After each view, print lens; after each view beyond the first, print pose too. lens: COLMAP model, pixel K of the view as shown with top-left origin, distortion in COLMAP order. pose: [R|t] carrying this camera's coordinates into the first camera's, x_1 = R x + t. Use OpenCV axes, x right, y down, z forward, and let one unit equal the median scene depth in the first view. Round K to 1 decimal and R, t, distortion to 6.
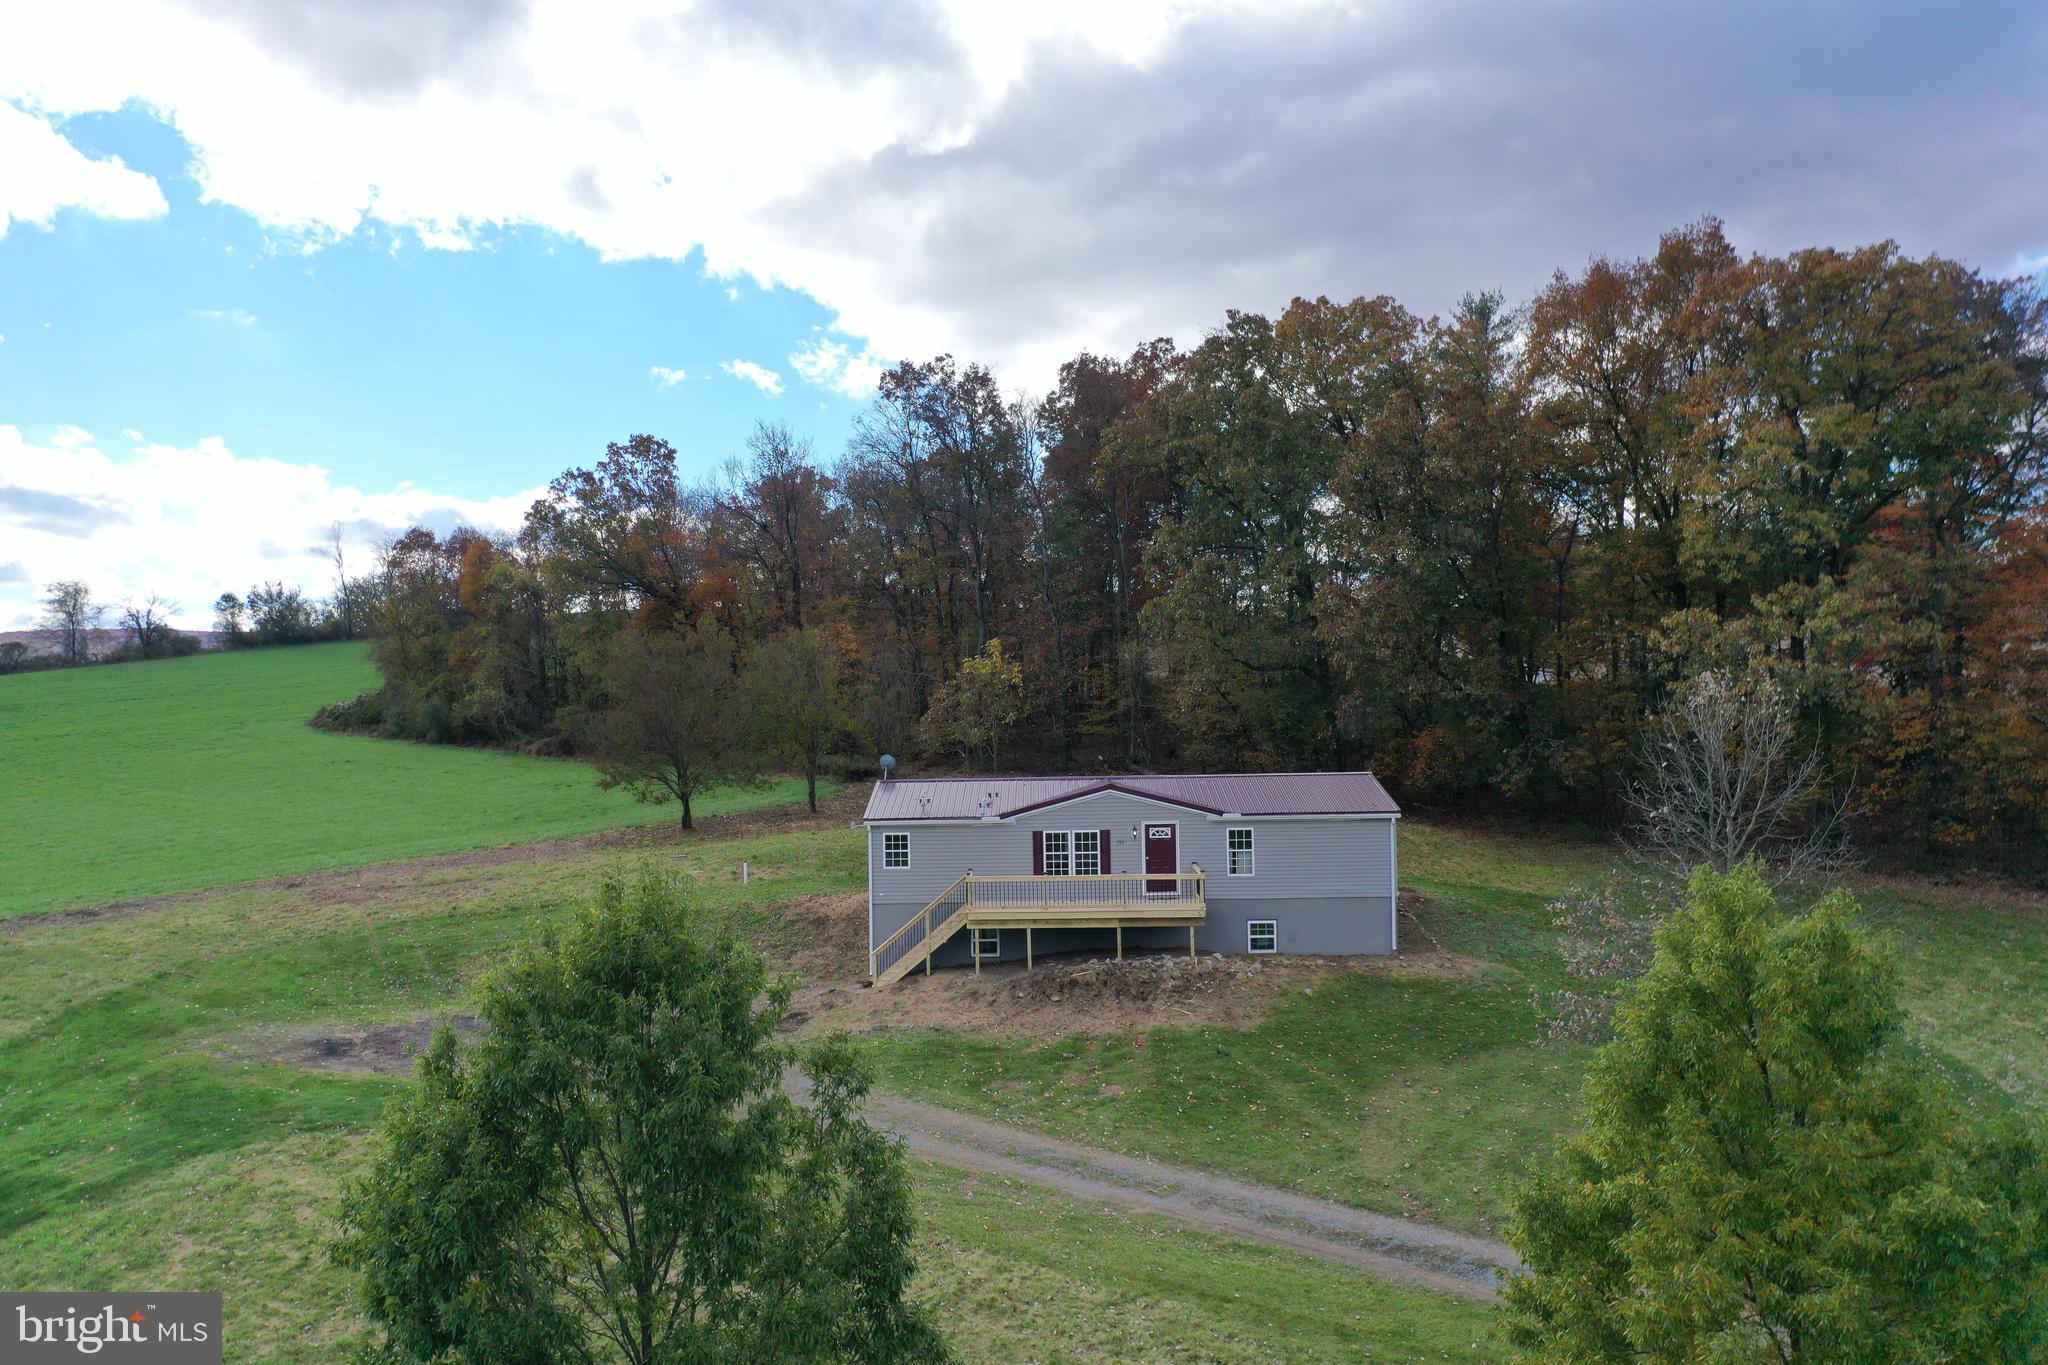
lens RADIAL K [[1610.0, 0, 1009.2], [0, 1610.0, 686.0], [0, 0, 1]] dist [-0.009512, 0.000879]
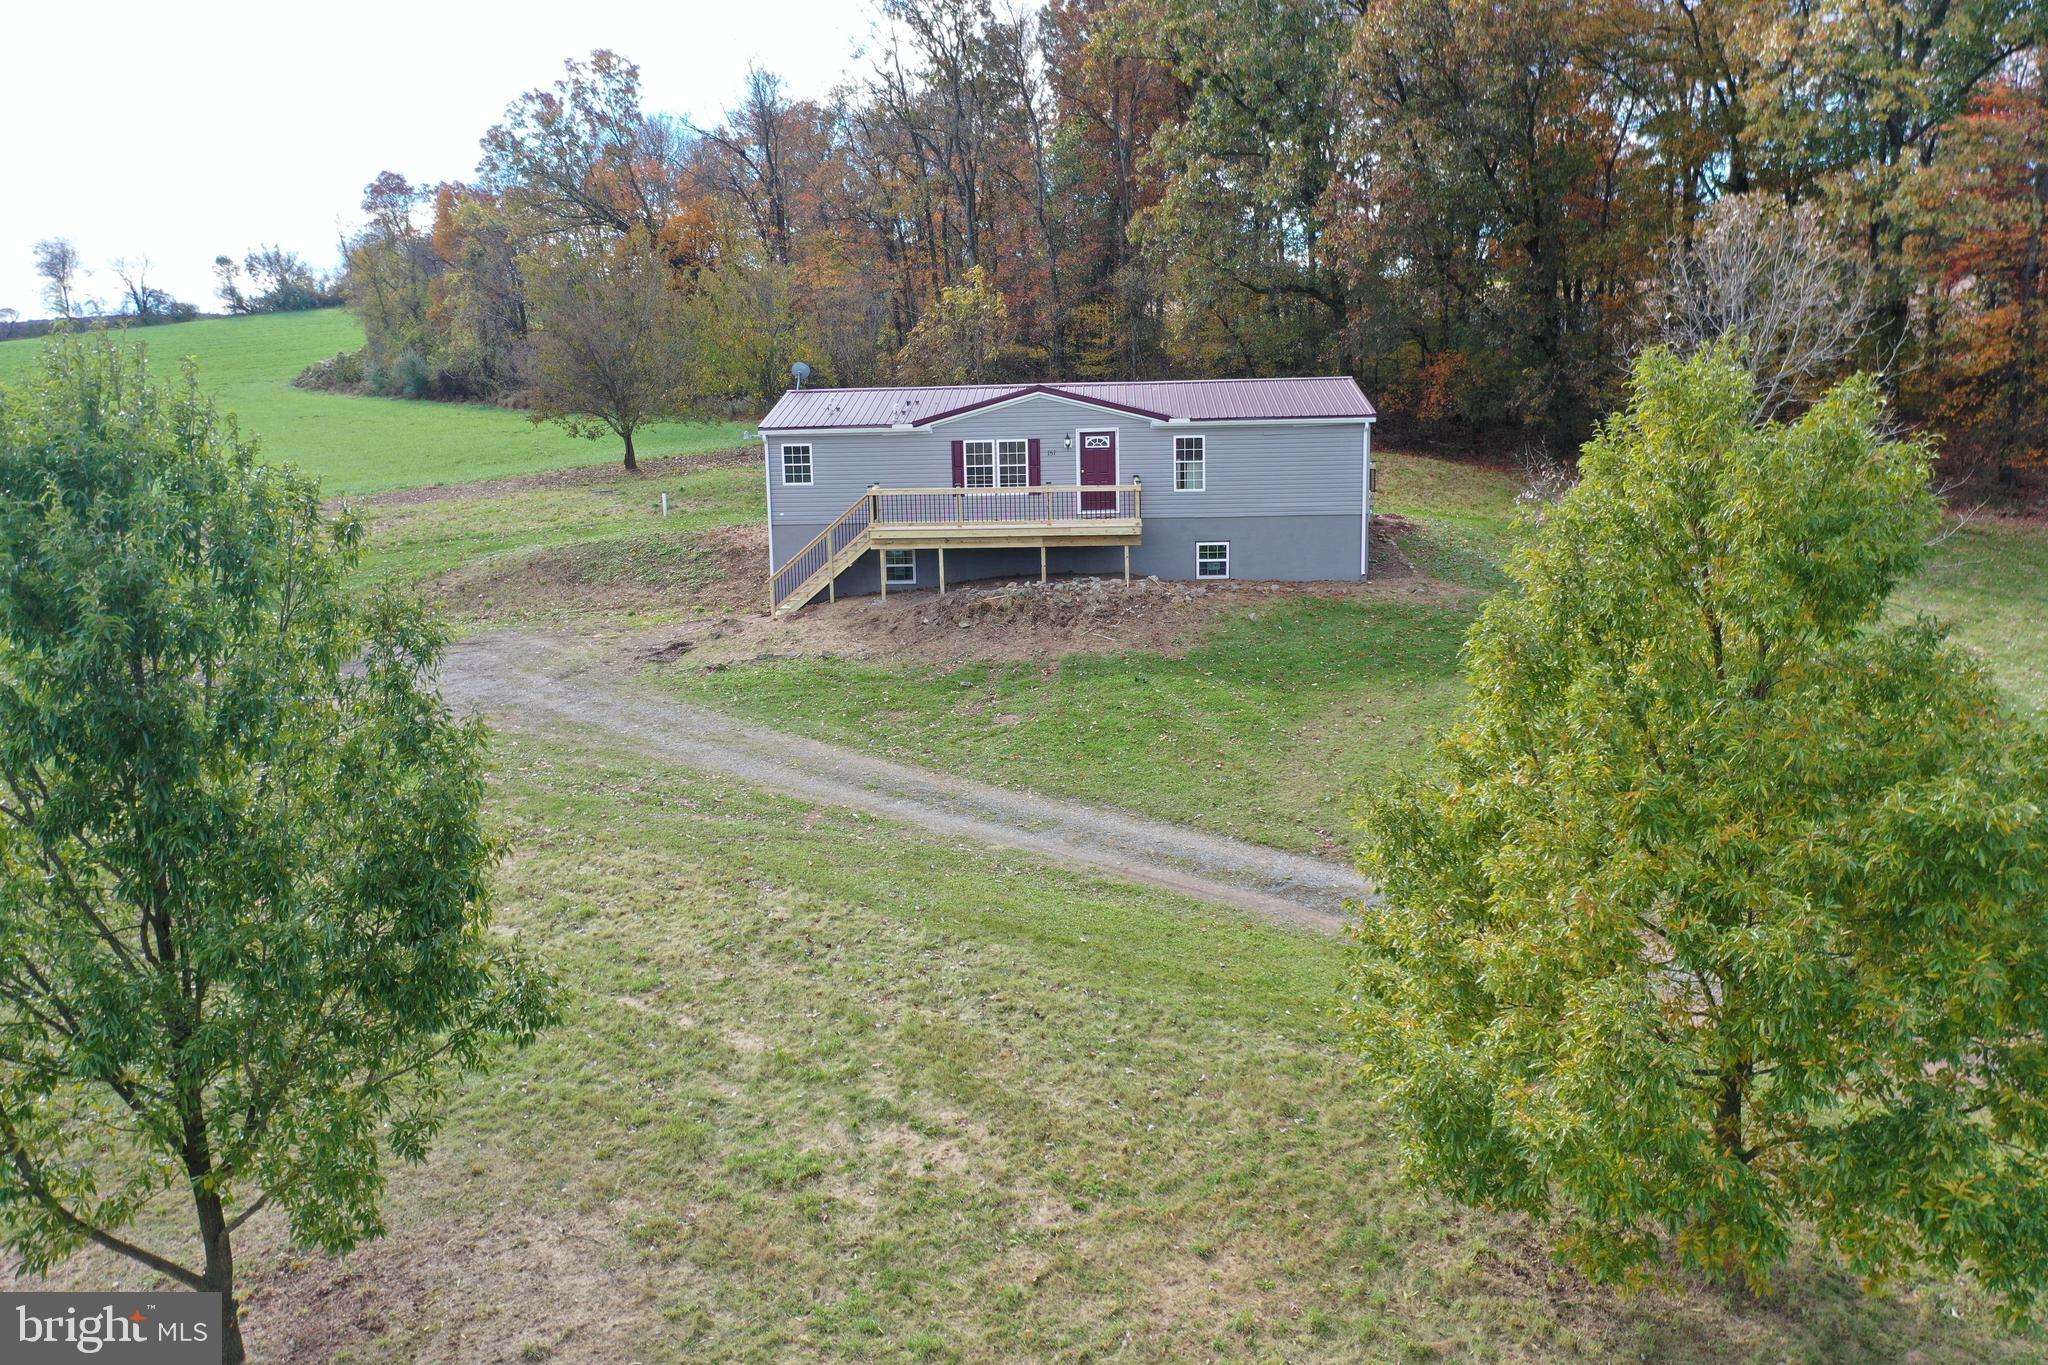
lens RADIAL K [[1610.0, 0, 1009.2], [0, 1610.0, 686.0], [0, 0, 1]] dist [-0.009512, 0.000879]
pose [[0.999358, -0.000009, -0.035816, 0.077971], [0.006971, 0.980924, 0.194267, 0.051623], [0.035131, -0.194392, 0.980295, 0.120920]]
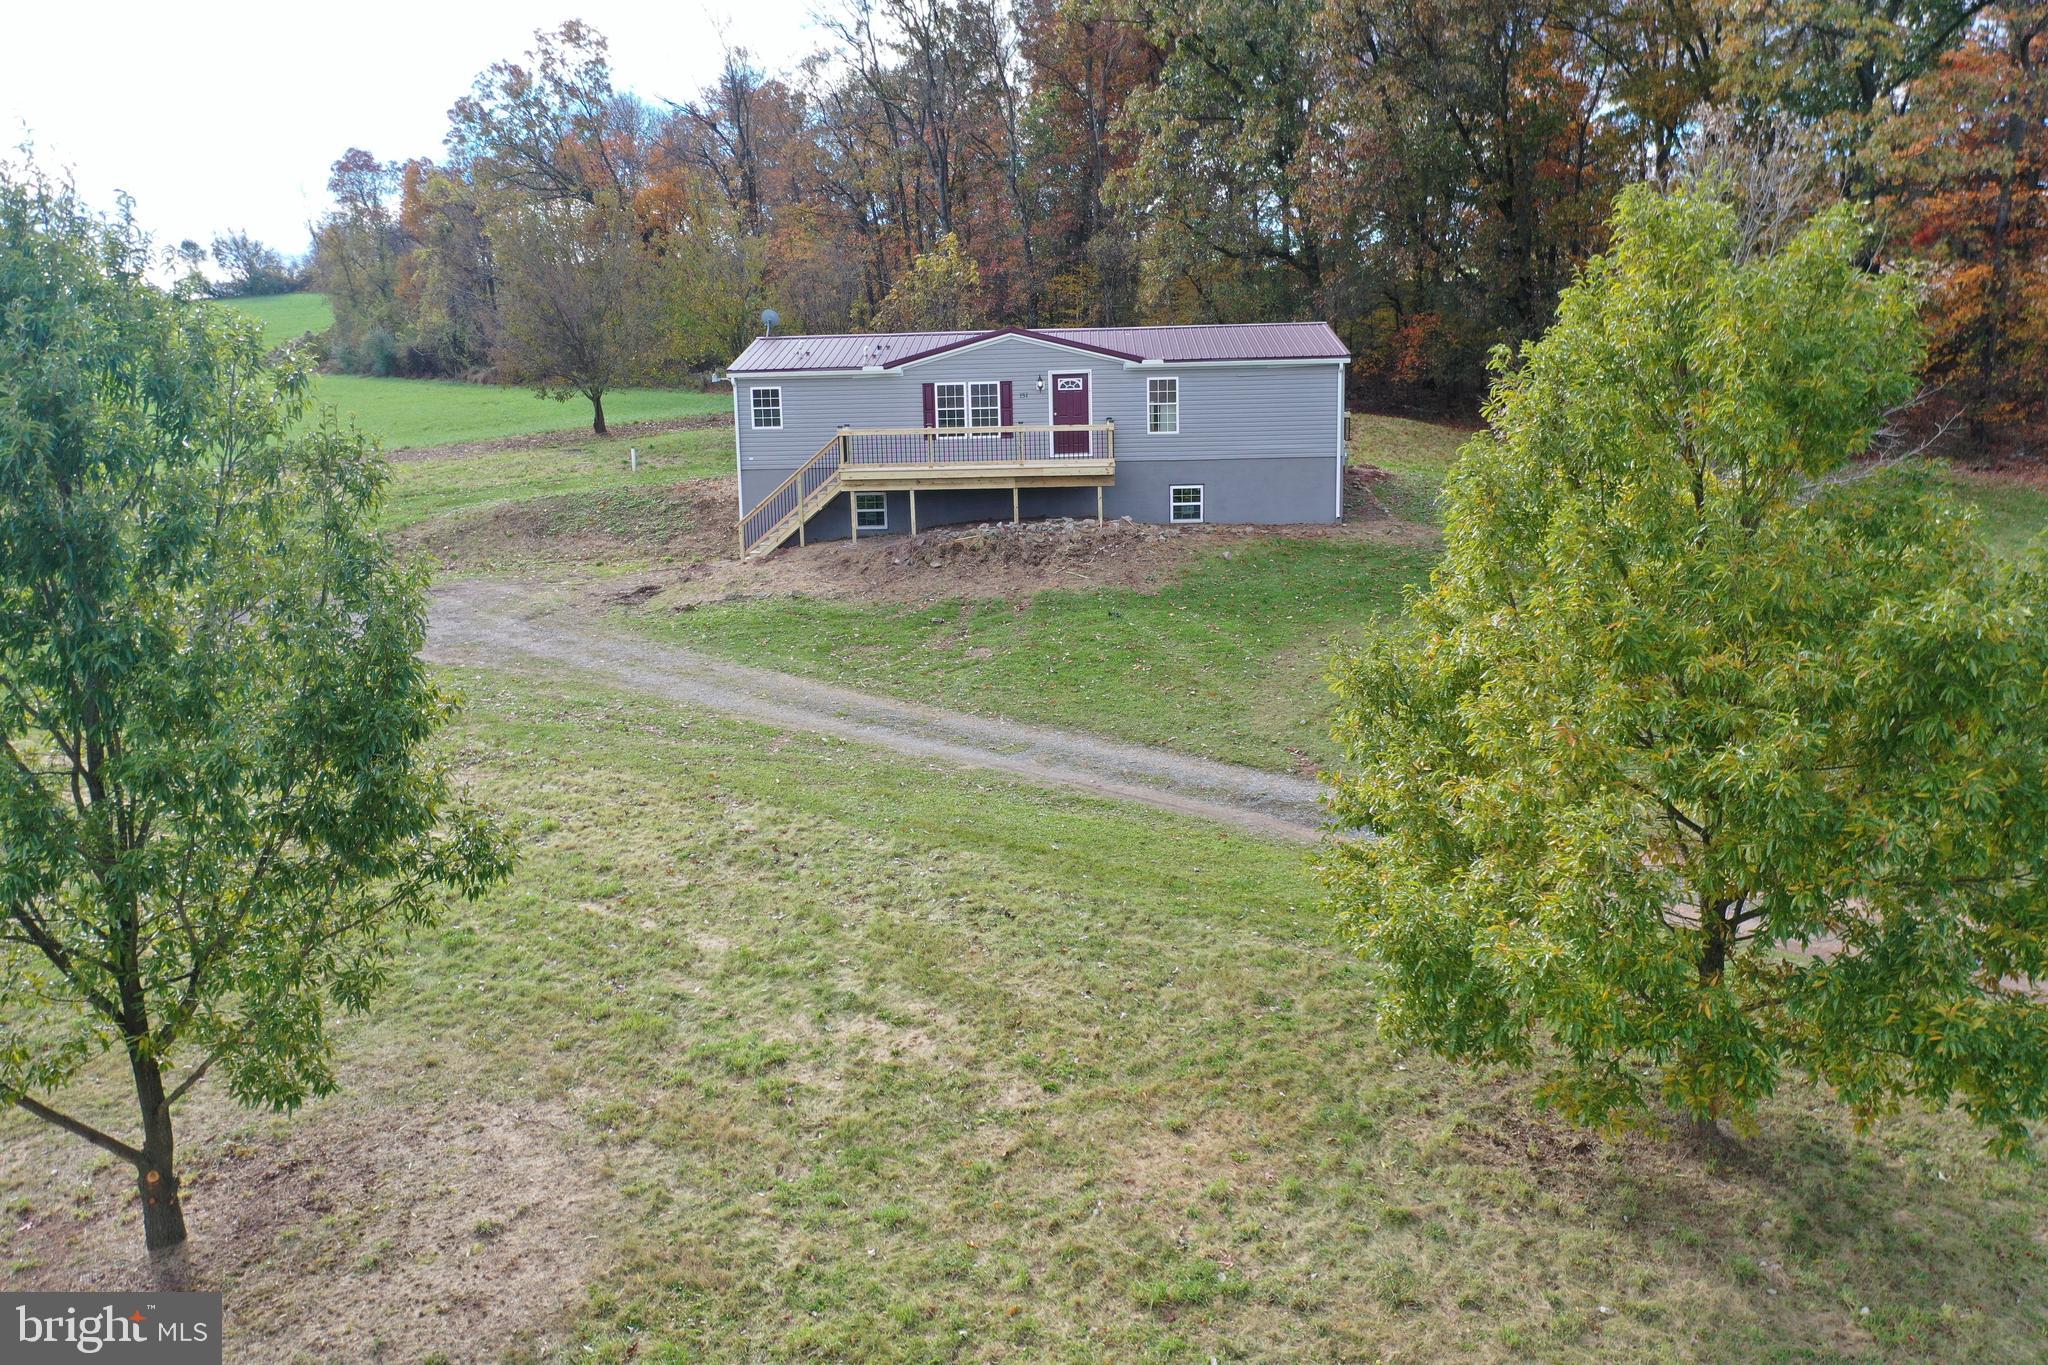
lens RADIAL K [[1610.0, 0, 1009.2], [0, 1610.0, 686.0], [0, 0, 1]] dist [-0.009512, 0.000879]
pose [[0.999766, -0.003697, -0.021303, 0.079619], [0.007827, 0.980332, 0.197200, 0.080070], [0.020155, -0.197321, 0.980132, 0.124266]]
